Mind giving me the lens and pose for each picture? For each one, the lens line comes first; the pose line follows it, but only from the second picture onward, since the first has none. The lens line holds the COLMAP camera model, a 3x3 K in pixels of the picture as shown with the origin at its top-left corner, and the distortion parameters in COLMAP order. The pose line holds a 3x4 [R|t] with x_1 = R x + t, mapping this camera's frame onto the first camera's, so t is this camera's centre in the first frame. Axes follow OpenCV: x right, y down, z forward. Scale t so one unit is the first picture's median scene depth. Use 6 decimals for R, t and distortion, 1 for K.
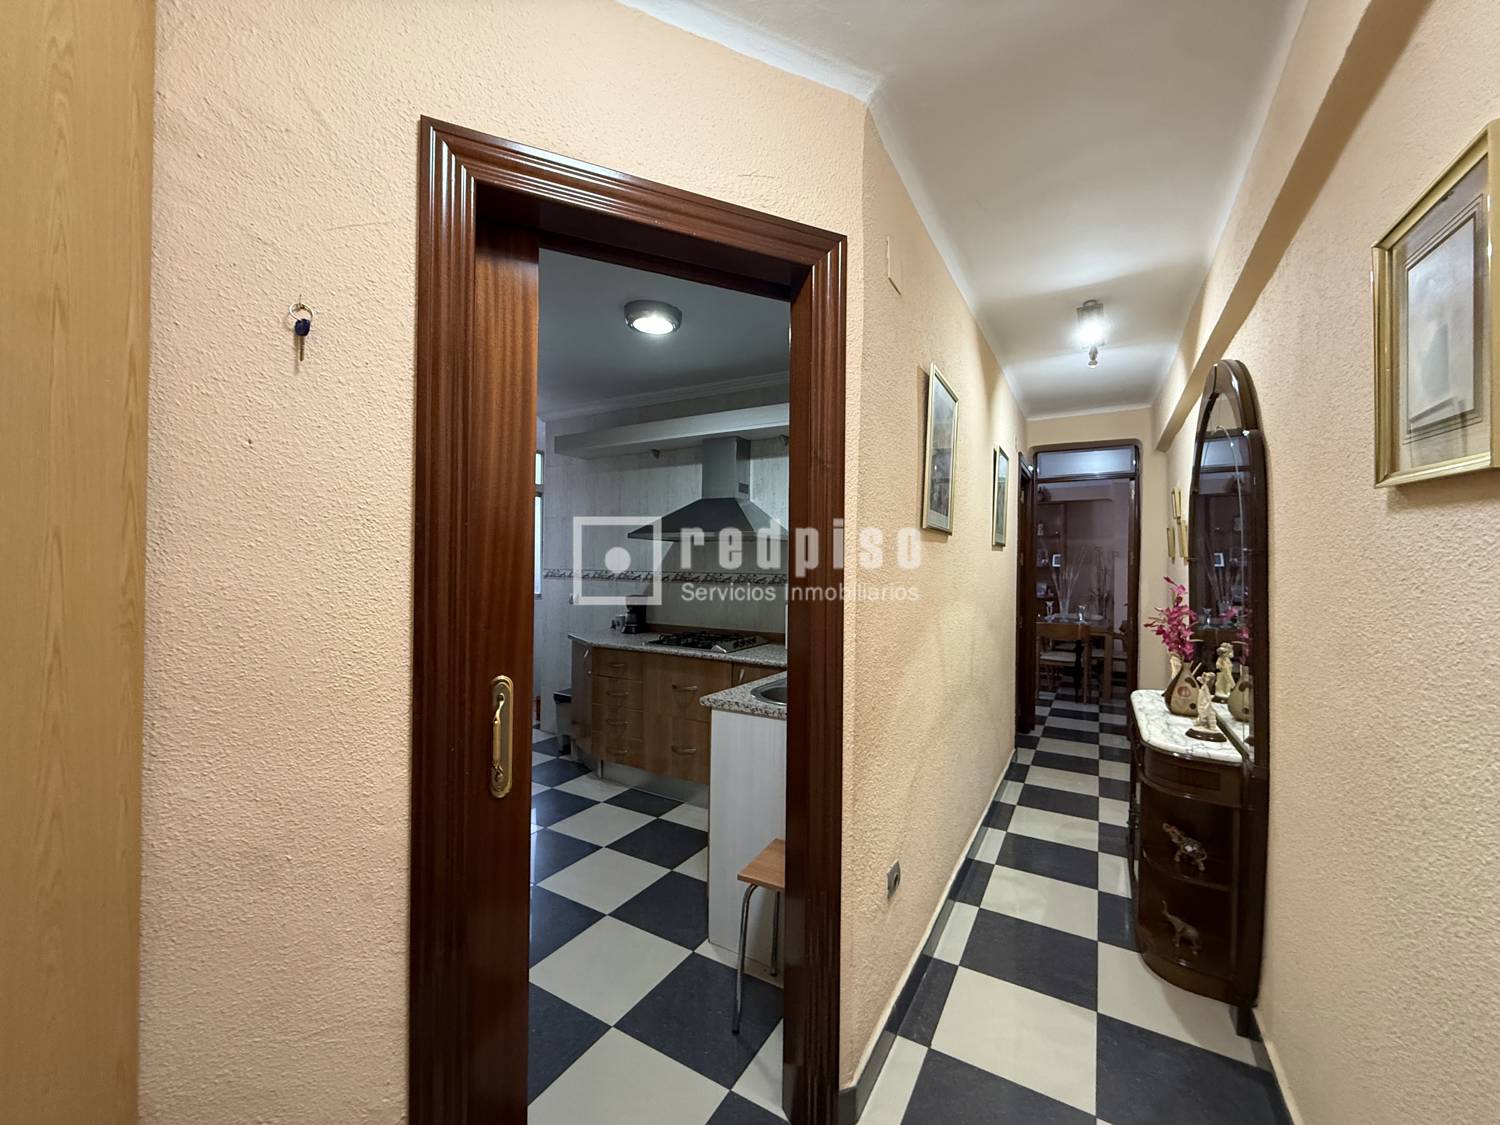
lens RADIAL K [[601.1, 0, 743.5], [0, 601.1, 559.8], [0, 0, 1]] dist [-0.002838, -0.000047]
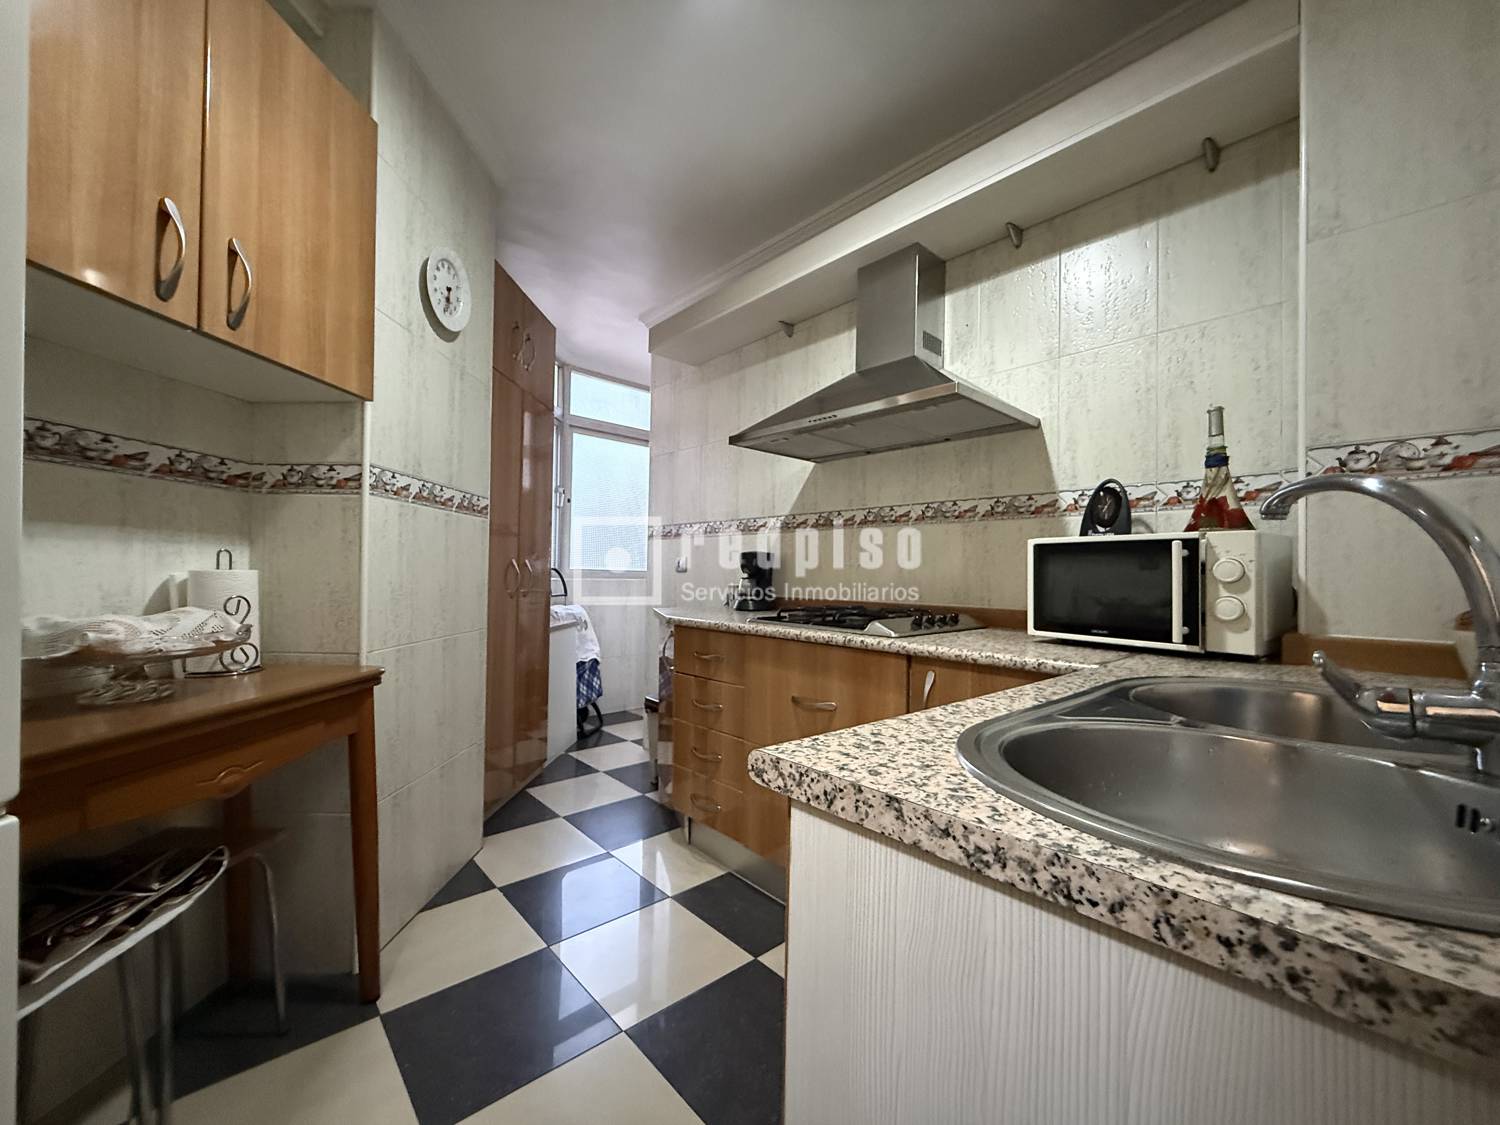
lens RADIAL K [[601.1, 0, 743.5], [0, 601.1, 559.8], [0, 0, 1]] dist [-0.002838, -0.000047]
pose [[0.952649, -0.002960, -0.304059, 0.002074], [-0.002560, 0.999839, -0.017754, 0.100375], [0.304063, 0.017691, 0.952488, 0.497352]]
